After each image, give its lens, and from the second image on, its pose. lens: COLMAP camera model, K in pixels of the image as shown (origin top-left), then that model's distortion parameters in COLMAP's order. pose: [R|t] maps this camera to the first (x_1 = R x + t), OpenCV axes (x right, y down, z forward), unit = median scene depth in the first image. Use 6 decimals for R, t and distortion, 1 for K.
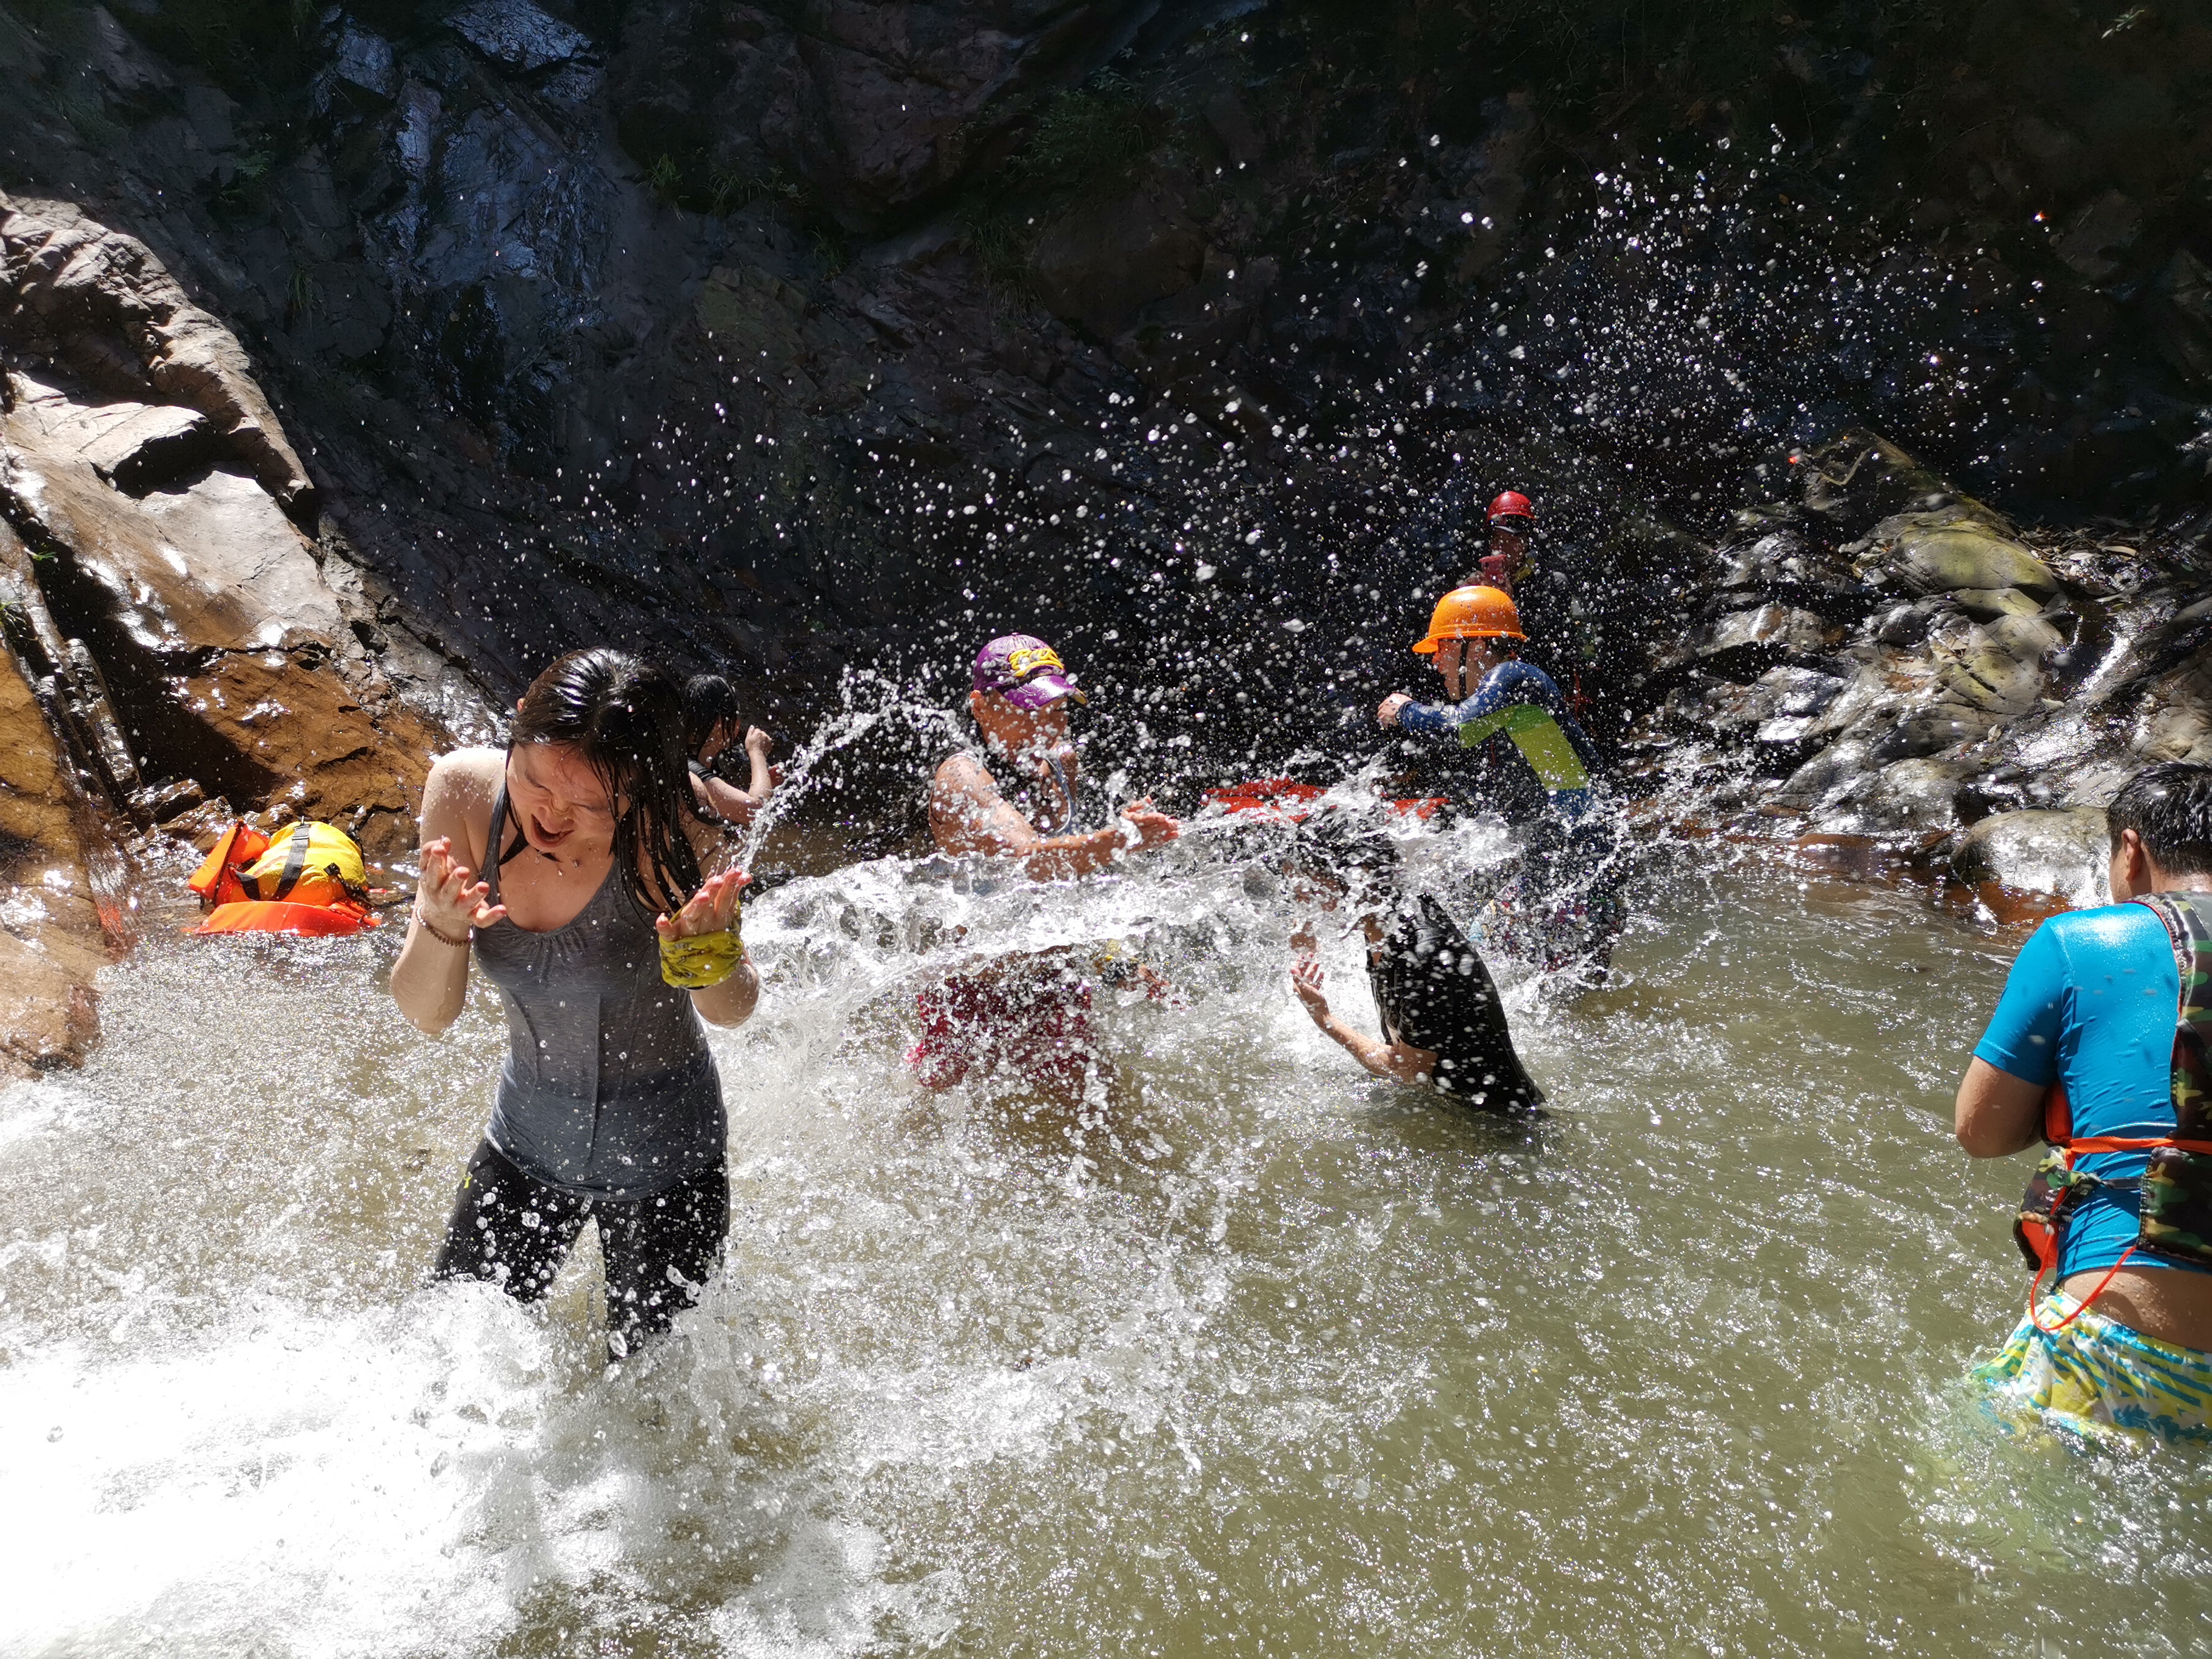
lens RADIAL K [[1717.8, 0, 1106.0], [0, 1717.8, 829.5], [0, 0, 1]] dist [0.004764, 0.005942]
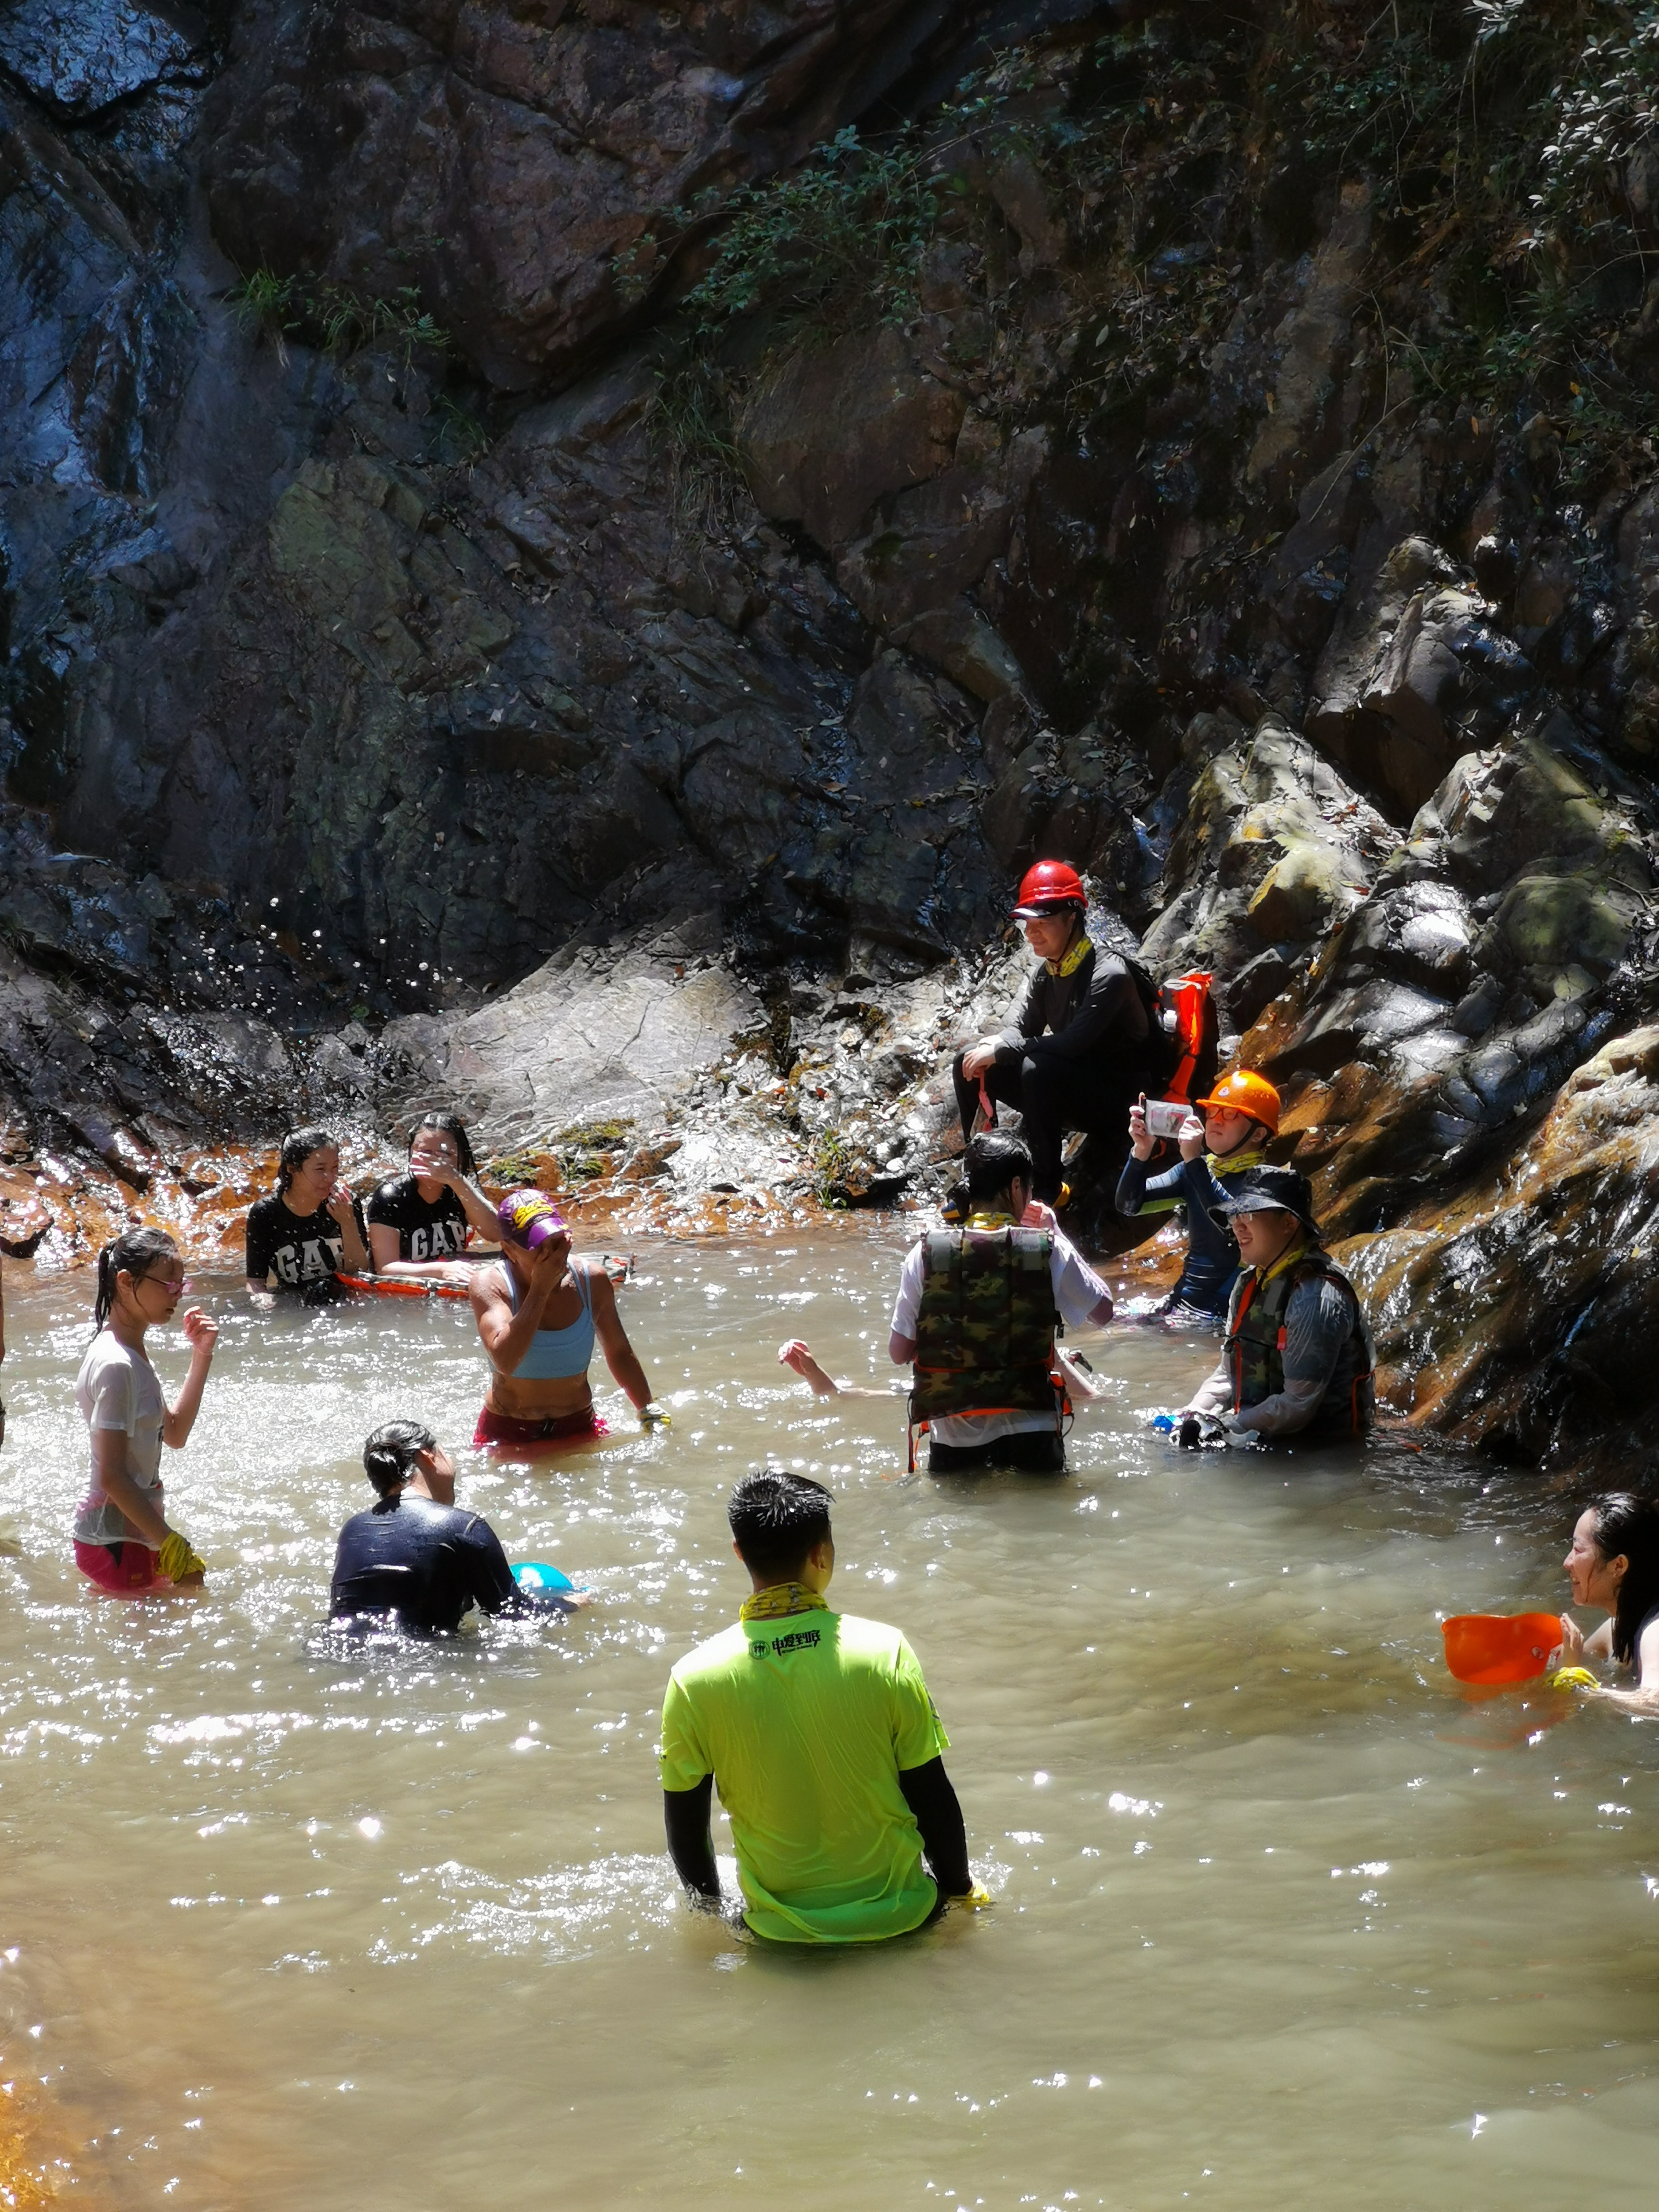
lens RADIAL K [[5233.0, 0, 829.5], [0, 5233.0, 1106.0], [0, 0, 1]] dist [-0.050622, -1.016485]
pose [[0.959746, -0.029940, -0.279268, 0.531516], [0.018669, 0.998904, -0.042930, 0.013542], [0.280247, 0.035988, 0.959253, -0.885602]]
